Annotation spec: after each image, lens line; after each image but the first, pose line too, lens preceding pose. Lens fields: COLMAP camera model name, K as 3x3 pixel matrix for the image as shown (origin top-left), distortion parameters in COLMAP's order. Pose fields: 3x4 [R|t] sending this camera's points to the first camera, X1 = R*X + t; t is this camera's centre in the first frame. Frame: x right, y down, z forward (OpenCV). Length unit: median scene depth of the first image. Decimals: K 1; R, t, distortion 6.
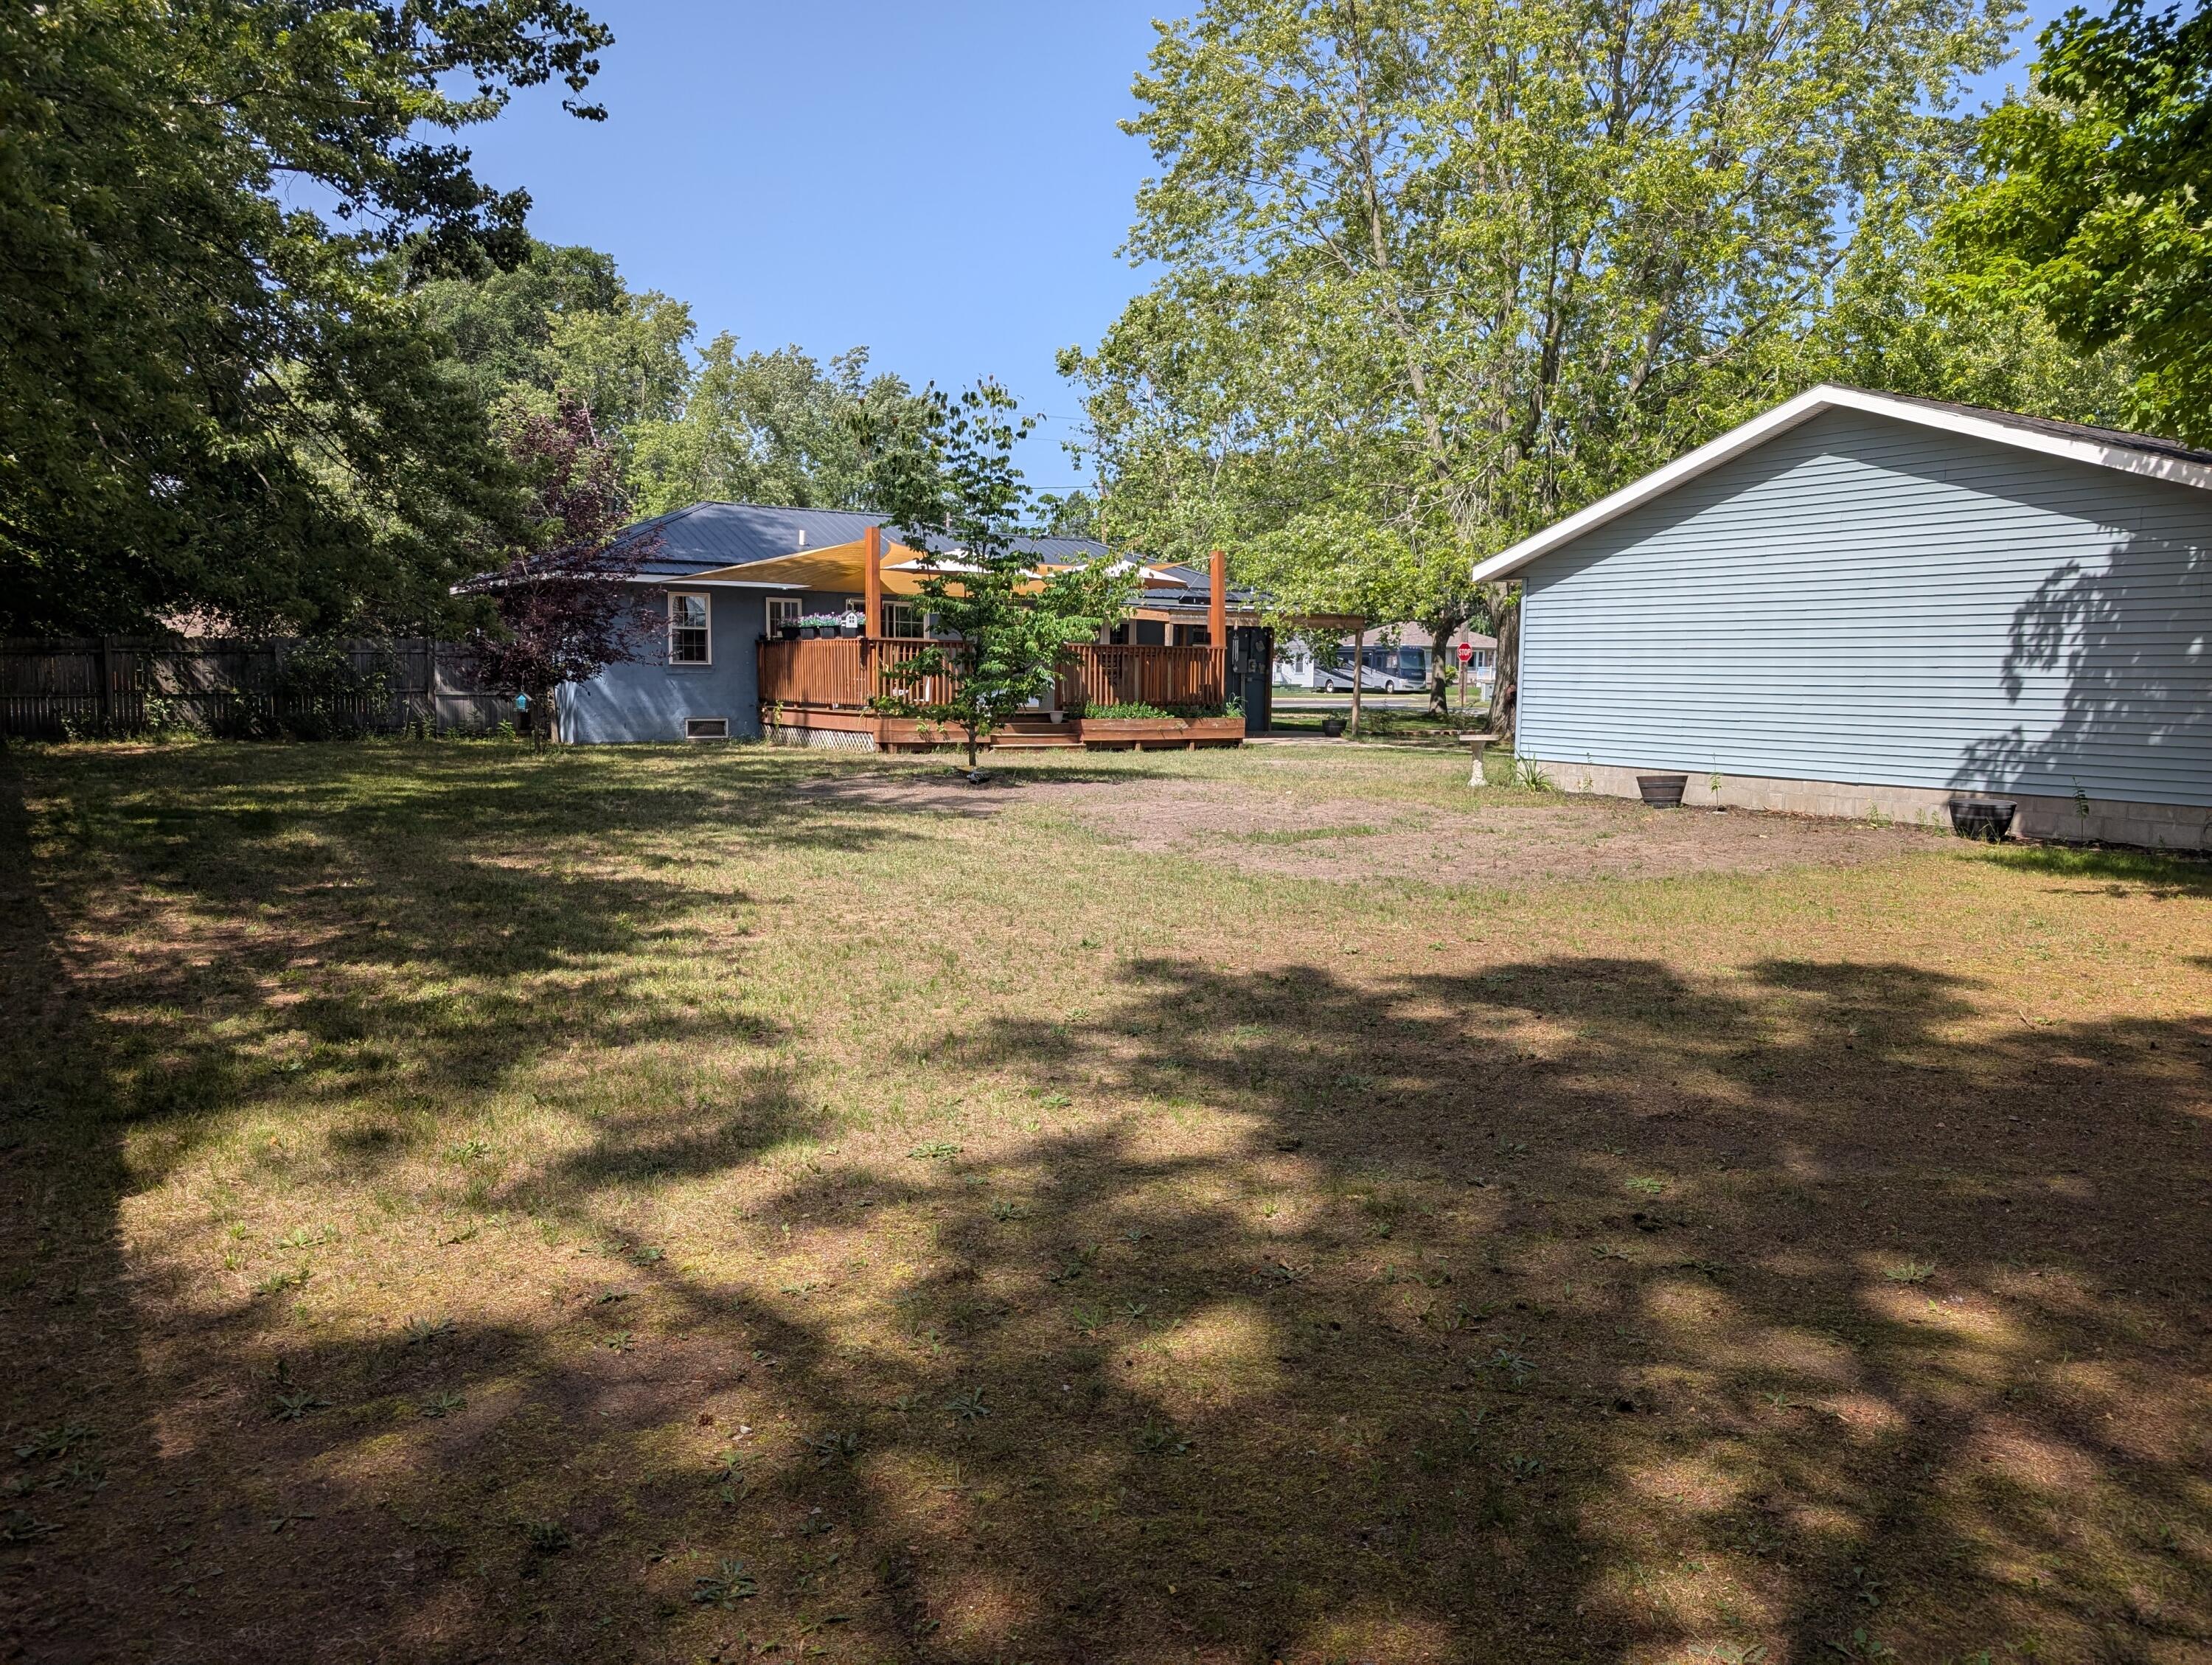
lens RADIAL K [[1586.7, 0, 1103.7], [0, 1586.7, 818.0], [0, 0, 1]] dist [0.032603, -0.024251]
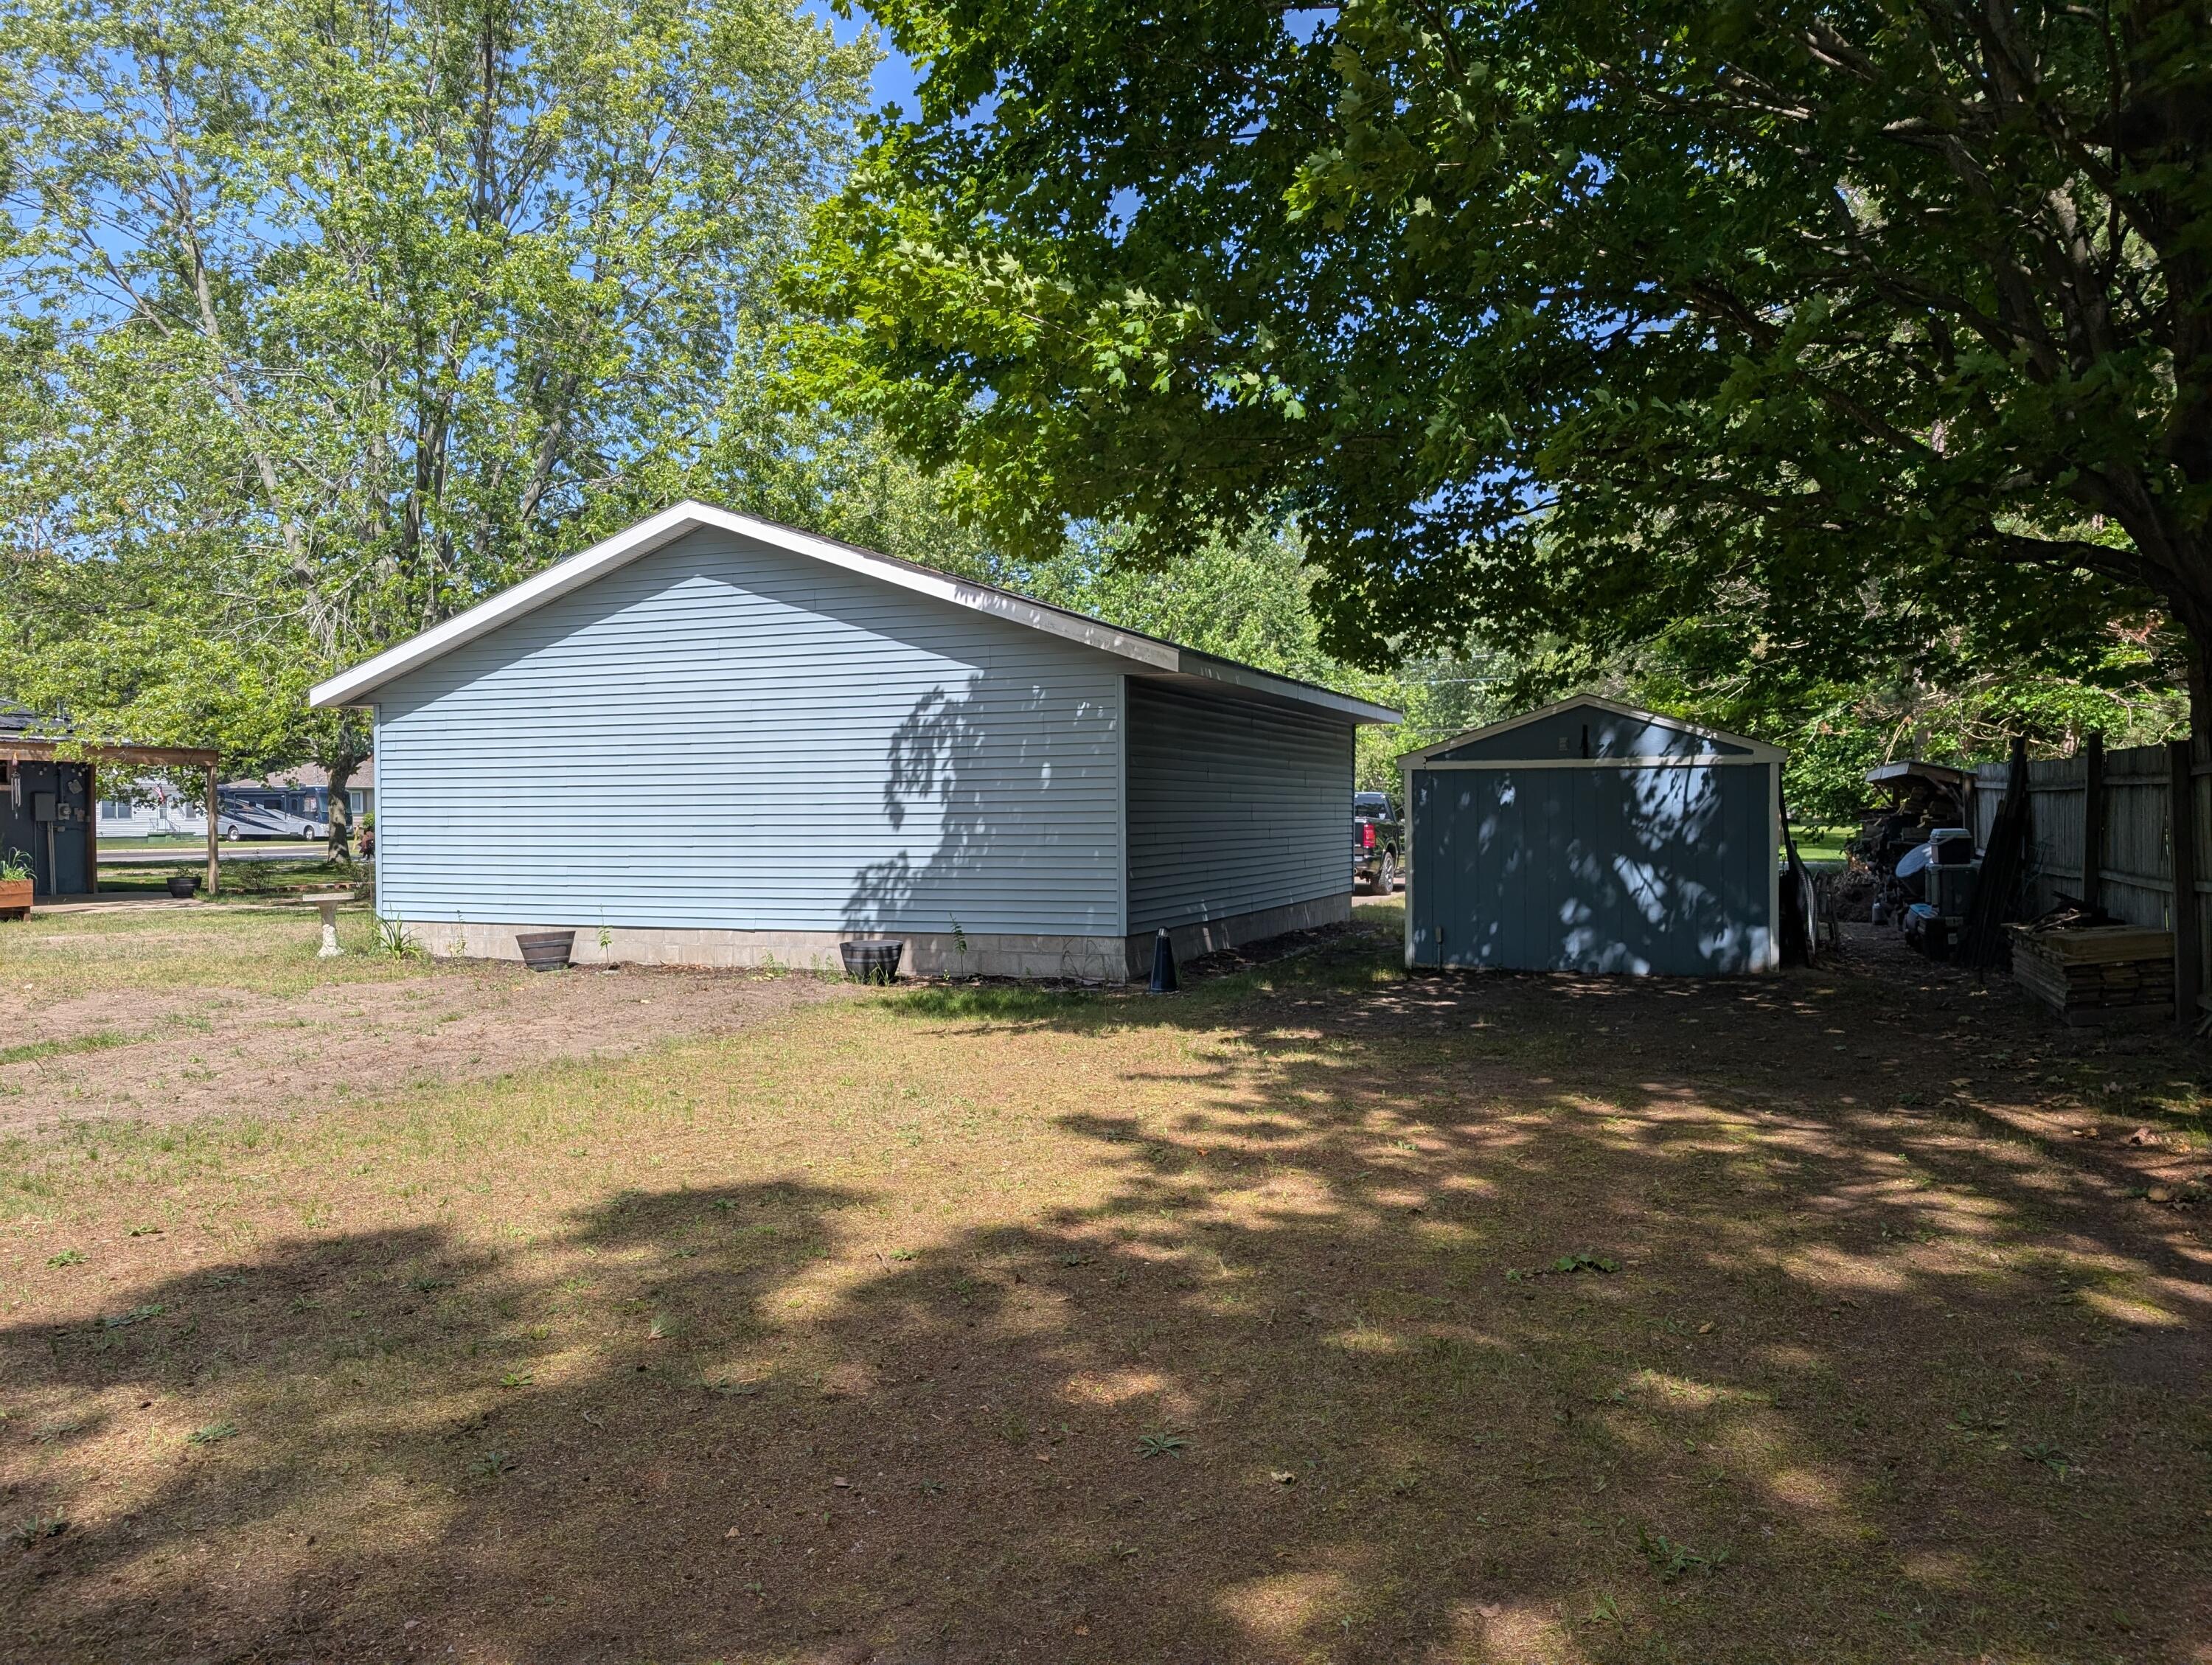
lens RADIAL K [[1586.7, 0, 1103.7], [0, 1586.7, 818.0], [0, 0, 1]] dist [0.032603, -0.024251]
pose [[0.806990, -0.020051, 0.590225, 0.071968], [0.071608, 0.995372, -0.064091, -0.009436], [-0.586208, 0.093985, 0.804691, 0.104117]]
